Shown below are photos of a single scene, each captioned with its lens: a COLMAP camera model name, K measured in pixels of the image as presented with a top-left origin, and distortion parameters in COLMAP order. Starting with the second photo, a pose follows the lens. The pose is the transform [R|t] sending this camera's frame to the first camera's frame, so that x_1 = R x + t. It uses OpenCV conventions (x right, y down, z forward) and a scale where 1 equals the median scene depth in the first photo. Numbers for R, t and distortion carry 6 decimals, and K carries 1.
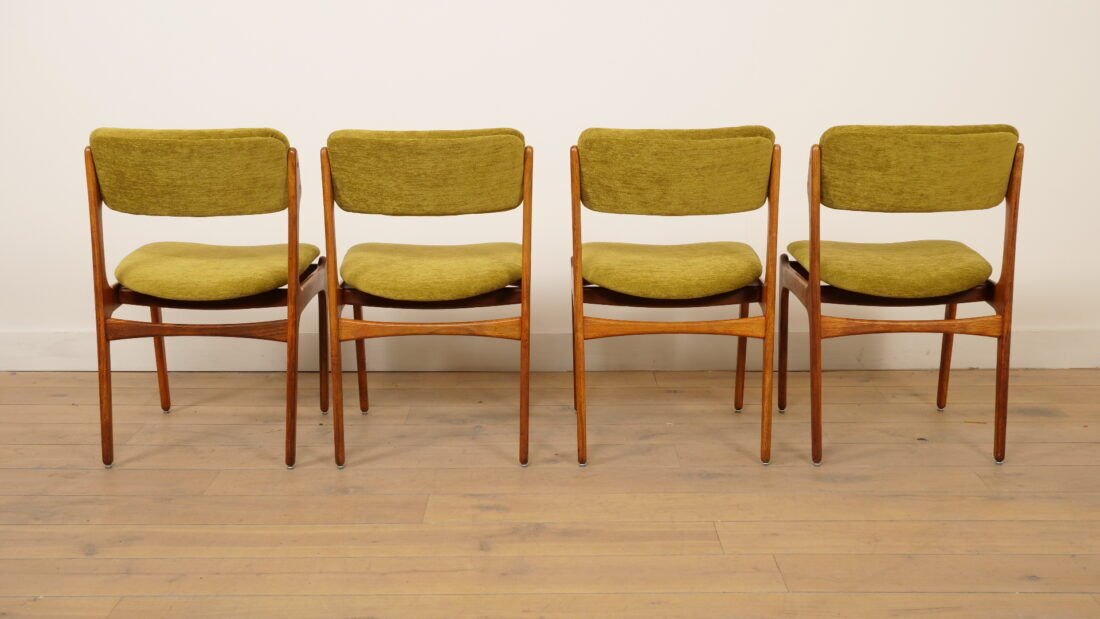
lens RADIAL K [[1316.0, 0, 527.6], [0, 1316.0, 325.0], [0, 0, 1]] dist [0.015431, 0.000000]
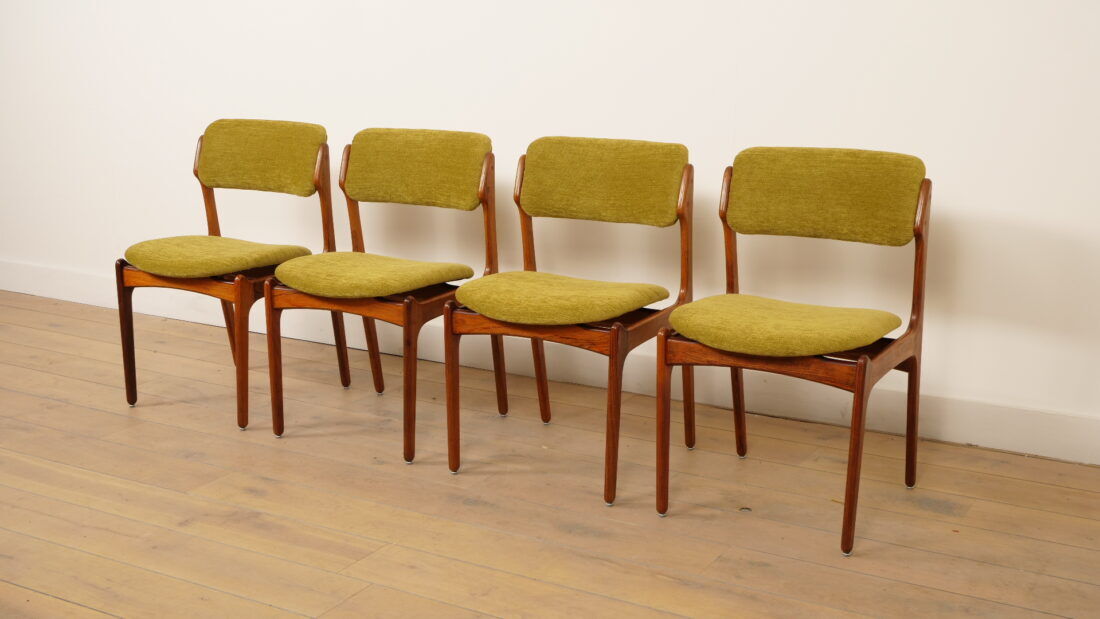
lens RADIAL K [[1352.6, 0, 520.7], [0, 1352.6, 333.5], [0, 0, 1]] dist [0.007545, 0.000000]
pose [[0.849053, 0.121603, -0.514122, 0.749813], [-0.102921, 0.992577, 0.064800, -0.091633], [0.518185, -0.002105, 0.855266, 0.153517]]
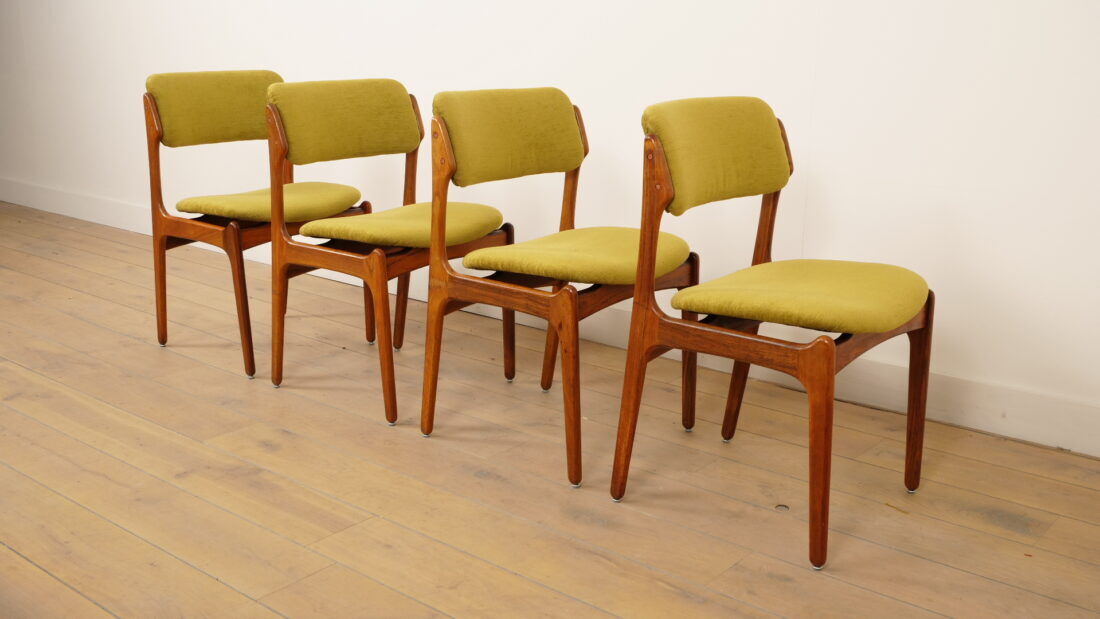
lens RADIAL K [[1127.6, 0, 530.6], [0, 1127.6, 326.9], [0, 0, 1]] dist [-0.000536, 0.000000]
pose [[0.754881, 0.178507, -0.631102, 0.707405], [-0.143535, 0.983887, 0.106605, -0.084427], [0.639963, 0.010112, 0.768339, 0.452428]]
